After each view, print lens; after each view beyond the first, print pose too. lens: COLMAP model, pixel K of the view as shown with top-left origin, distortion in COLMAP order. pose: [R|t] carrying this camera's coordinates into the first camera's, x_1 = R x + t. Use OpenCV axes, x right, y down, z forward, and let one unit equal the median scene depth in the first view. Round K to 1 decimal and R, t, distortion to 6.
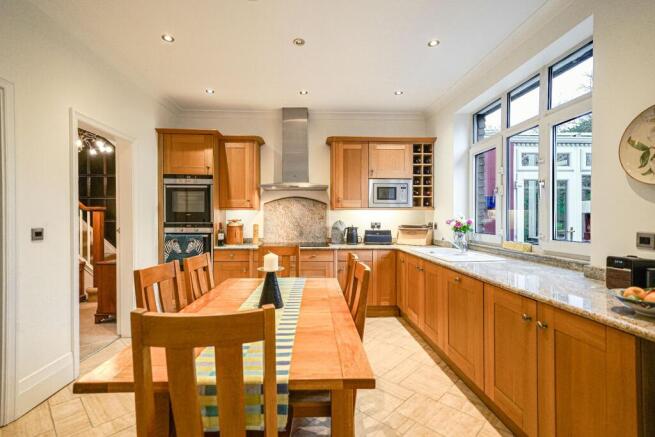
lens RADIAL K [[298.1, 0, 325.0], [0, 298.1, 218.6], [0, 0, 1]] dist [0.000230, 0.000050]
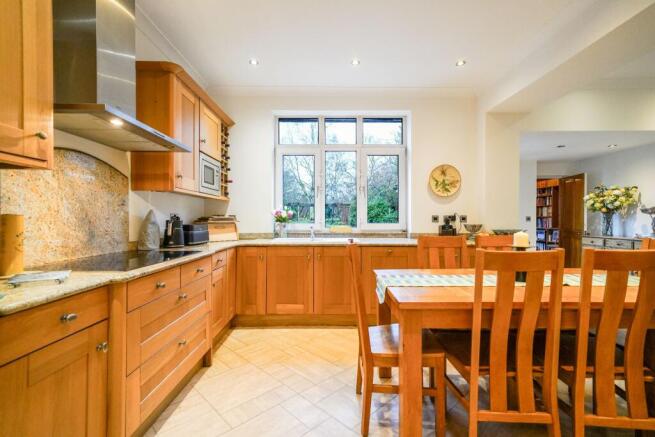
lens RADIAL K [[298.1, 0, 324.7], [0, 298.1, 219.2], [0, 0, 1]] dist [0.000230, 0.000050]
pose [[0.059426, -0.002023, 0.998231, -0.503492], [0.003608, 0.999992, 0.001812, 0.025169], [-0.998226, 0.003494, 0.059433, 0.625368]]
